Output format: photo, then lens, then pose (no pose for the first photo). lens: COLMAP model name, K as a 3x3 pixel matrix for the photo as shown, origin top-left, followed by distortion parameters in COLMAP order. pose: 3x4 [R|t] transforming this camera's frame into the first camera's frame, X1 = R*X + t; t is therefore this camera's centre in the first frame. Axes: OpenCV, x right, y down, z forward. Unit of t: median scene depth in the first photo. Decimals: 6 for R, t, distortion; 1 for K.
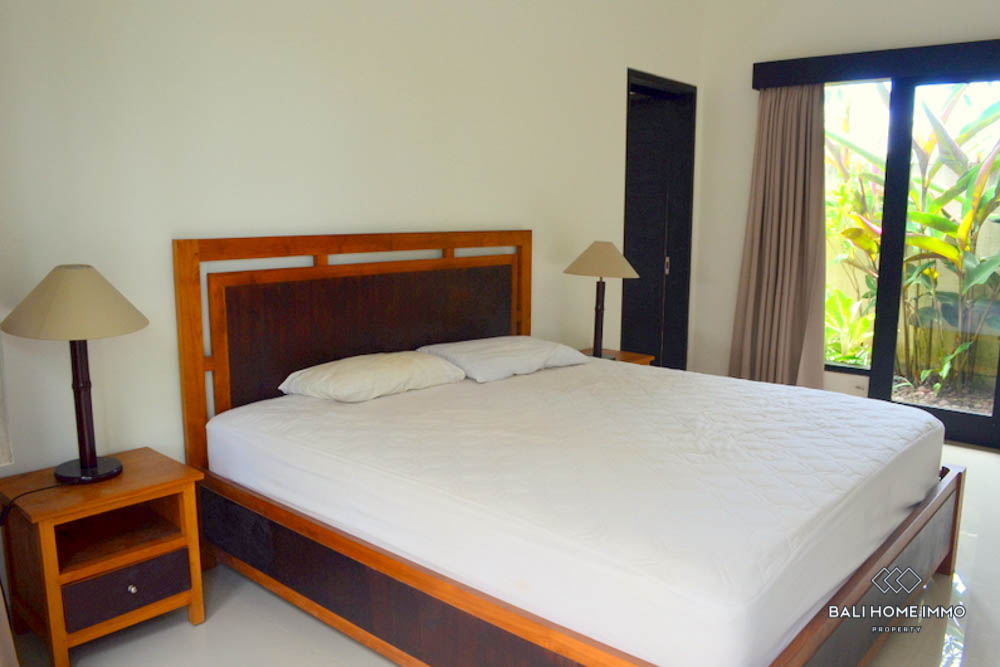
lens RADIAL K [[781.4, 0, 499.5], [0, 781.4, 336.4], [0, 0, 1]] dist [-0.076764, 0.009783]
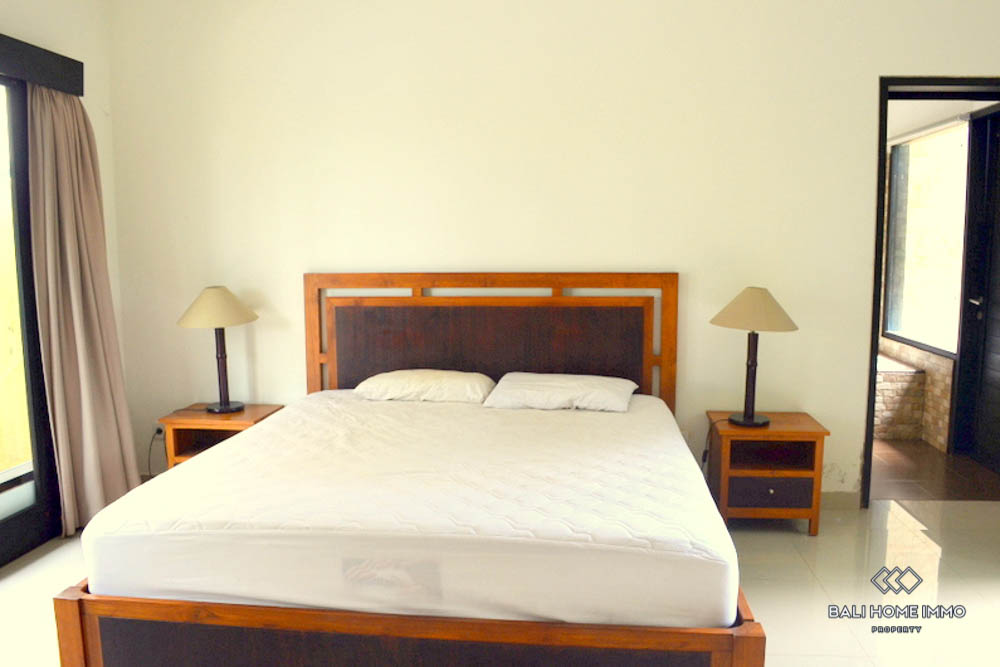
lens RADIAL K [[781.4, 0, 503.0], [0, 781.4, 334.4], [0, 0, 1]] dist [-0.076764, 0.009783]
pose [[0.603634, 0.091371, -0.792008, 0.856680], [-0.119385, 0.992569, 0.023519, -0.072932], [0.788272, 0.080357, 0.610057, 0.315994]]
